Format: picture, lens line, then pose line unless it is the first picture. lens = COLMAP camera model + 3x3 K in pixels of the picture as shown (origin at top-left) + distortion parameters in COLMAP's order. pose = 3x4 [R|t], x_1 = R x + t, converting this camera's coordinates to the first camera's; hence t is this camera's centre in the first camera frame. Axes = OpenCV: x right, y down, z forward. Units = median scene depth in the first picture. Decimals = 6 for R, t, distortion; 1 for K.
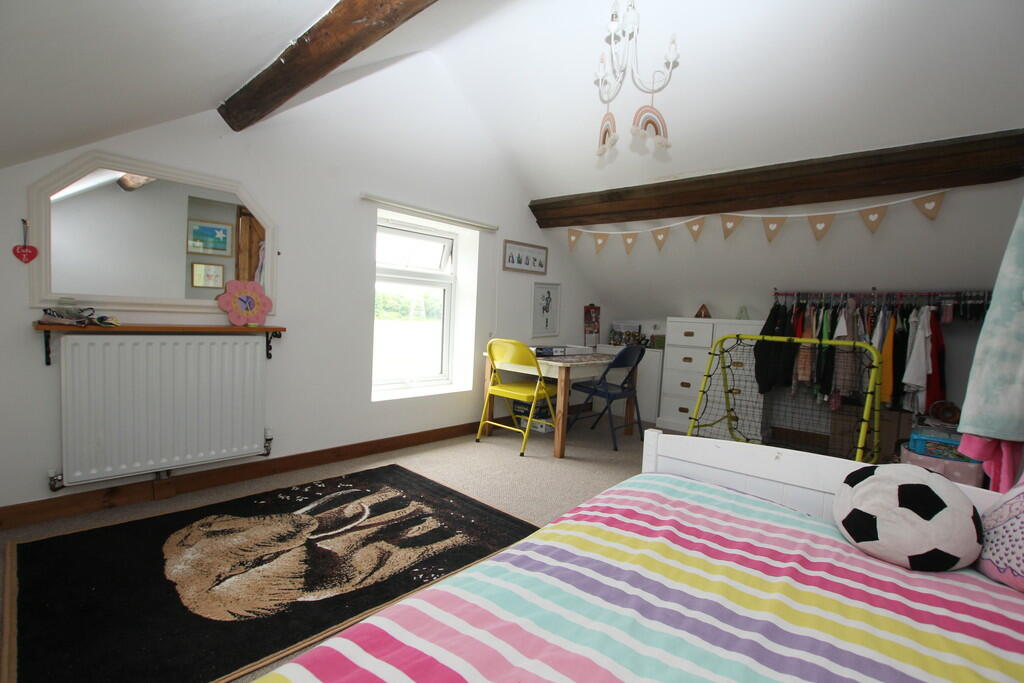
lens RADIAL K [[459.6, 0, 512.0], [0, 459.6, 341.5], [0, 0, 1]] dist [-0.029880, -0.000260]
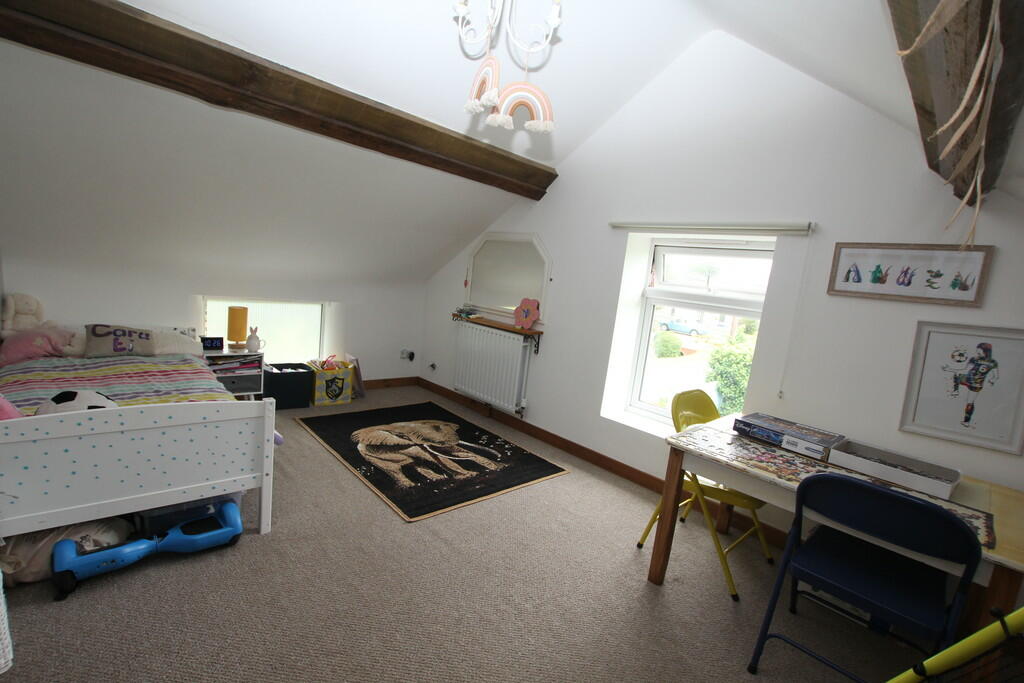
lens RADIAL K [[459.6, 0, 512.0], [0, 459.6, 341.5], [0, 0, 1]] dist [-0.029880, -0.000260]
pose [[-0.049593, 0.088628, -0.994829, 1.035585], [-0.176170, 0.979662, 0.096059, -0.143907], [0.983110, 0.180023, -0.032971, 1.119854]]
